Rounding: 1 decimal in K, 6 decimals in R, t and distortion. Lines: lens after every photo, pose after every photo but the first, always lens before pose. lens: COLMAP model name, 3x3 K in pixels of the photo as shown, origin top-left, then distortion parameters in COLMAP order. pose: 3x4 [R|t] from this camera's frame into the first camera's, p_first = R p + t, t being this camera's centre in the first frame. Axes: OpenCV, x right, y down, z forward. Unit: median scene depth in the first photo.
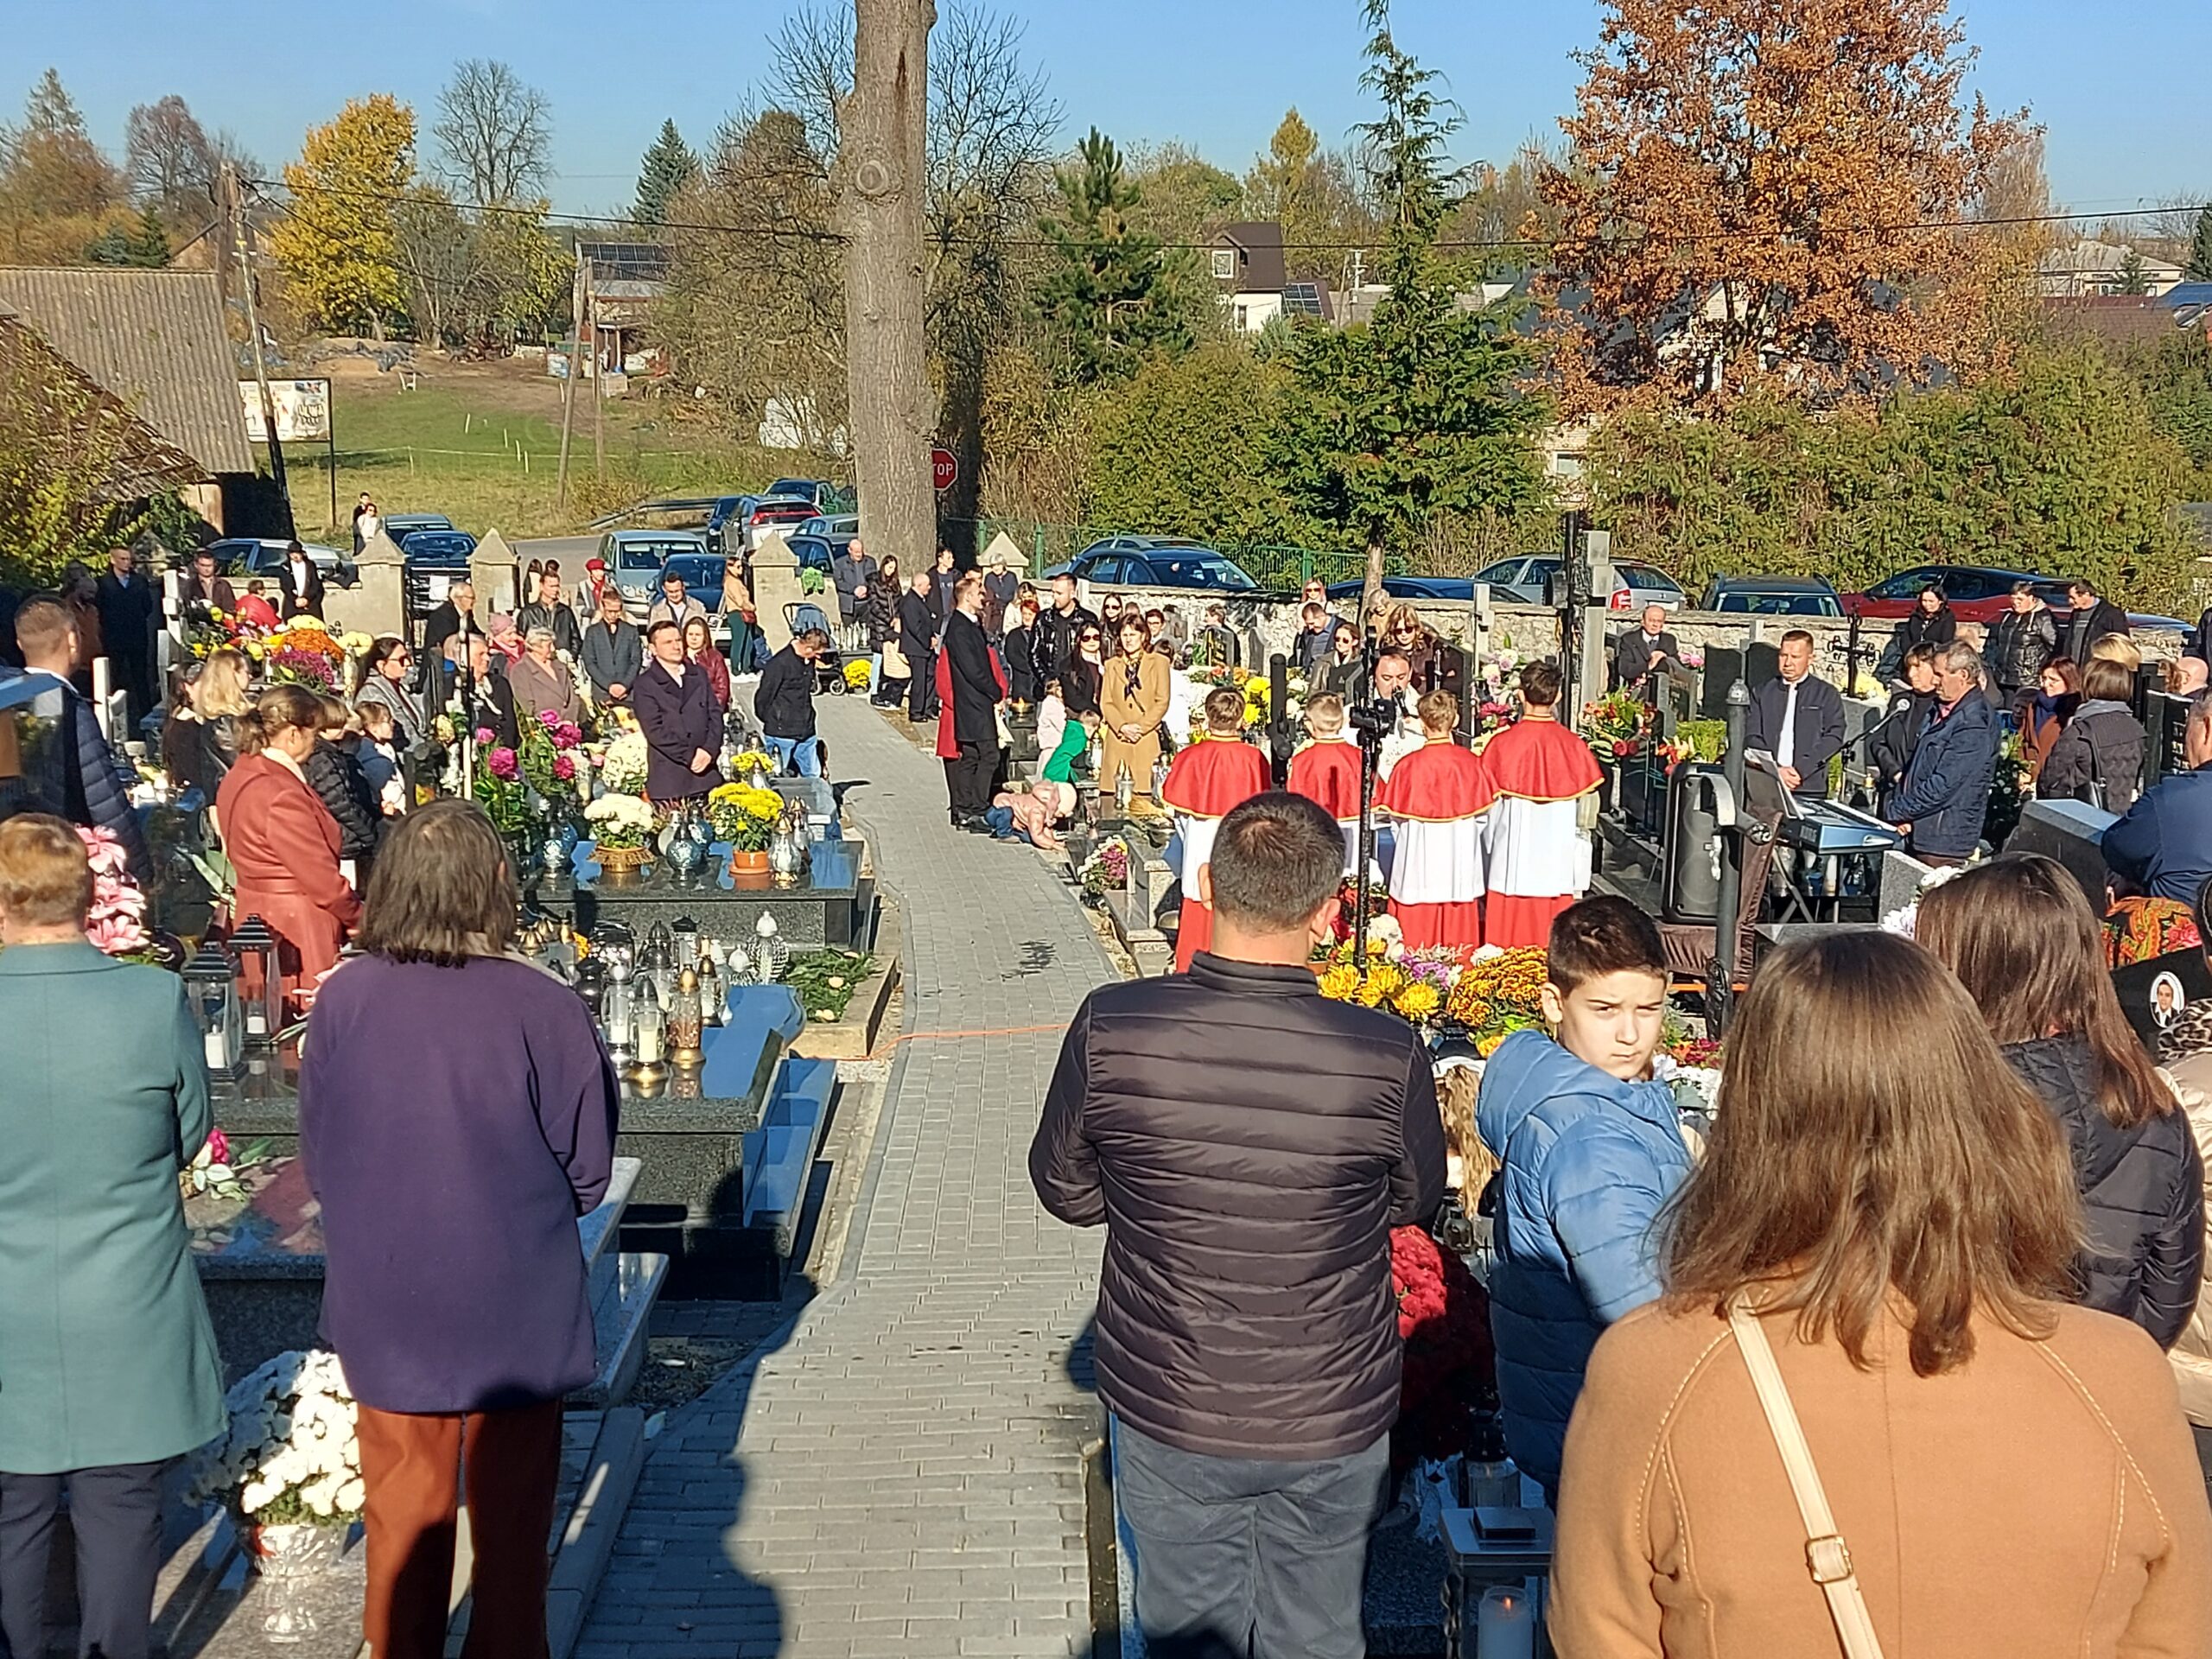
lens RADIAL K [[3183.1, 0, 1112.0], [0, 3183.1, 872.8], [0, 0, 1]] dist [0.161094, -0.371820]
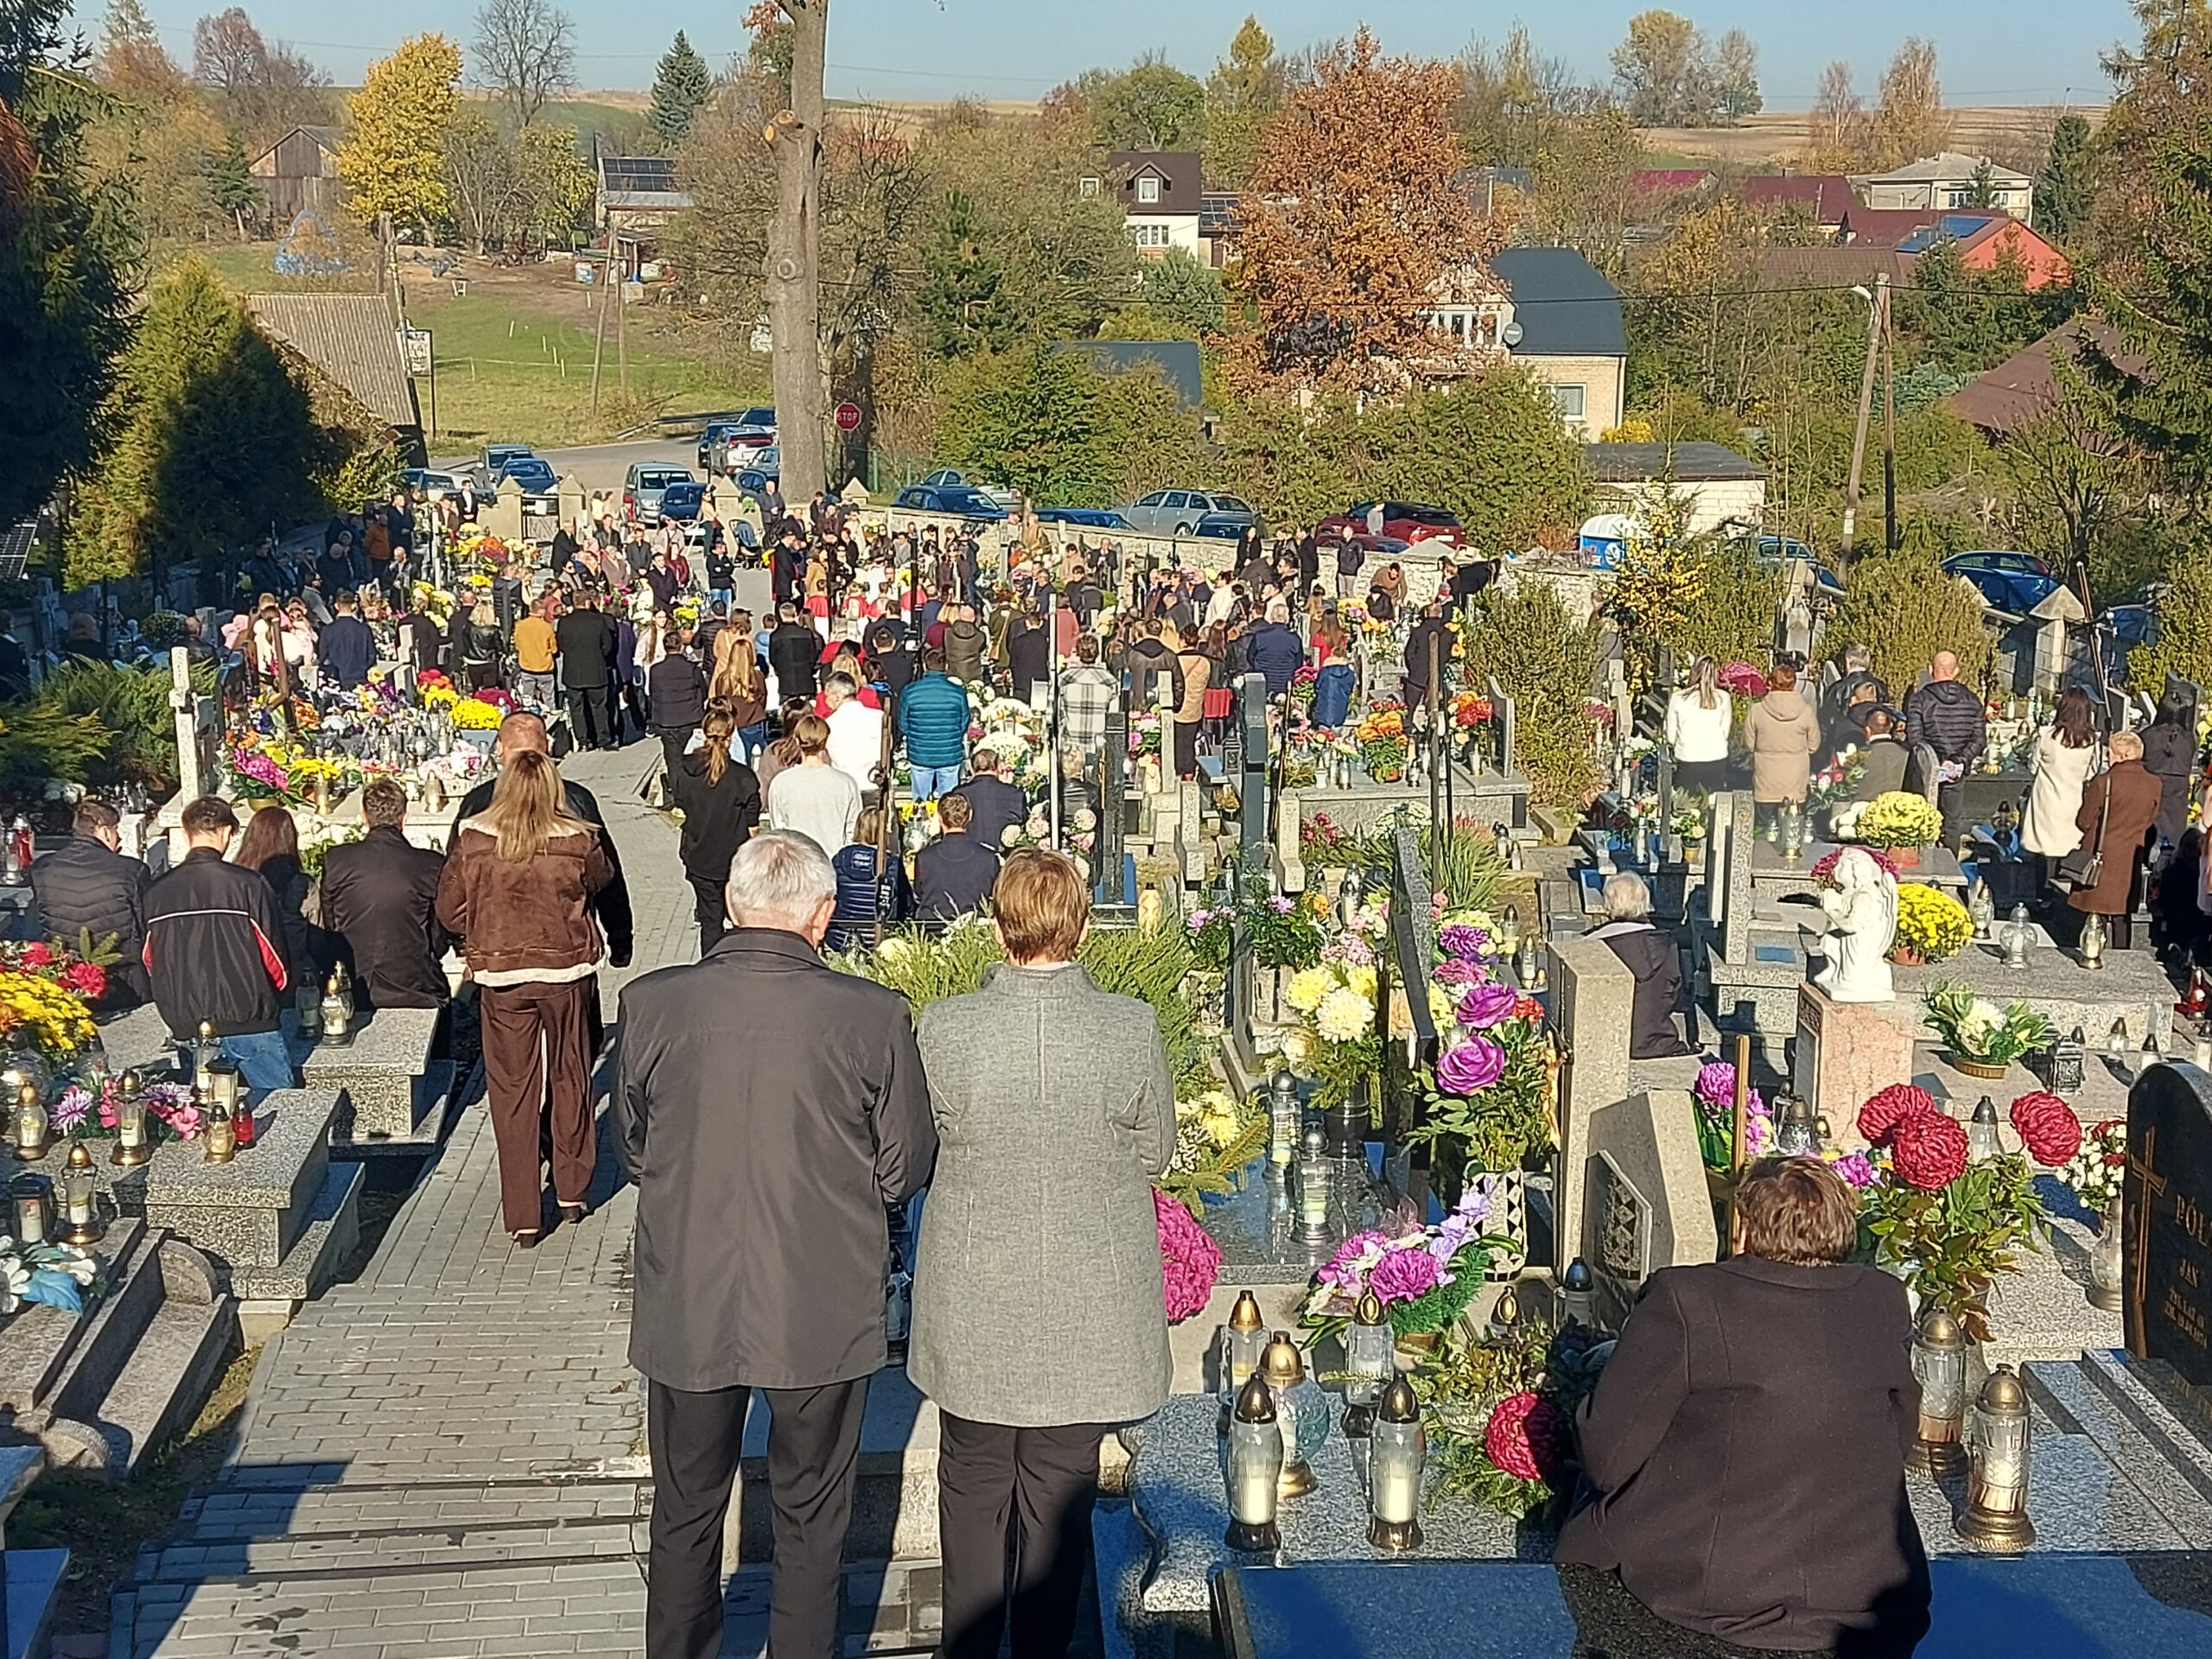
lens RADIAL K [[3630.7, 0, 1106.0], [0, 3630.7, 829.5], [0, 0, 1]] dist [0.185945, -0.160628]
pose [[0.999711, 0.008742, -0.022389, 0.138294], [-0.008231, 0.999705, 0.022837, 0.038176], [0.022582, -0.022646, 0.999488, -0.935649]]
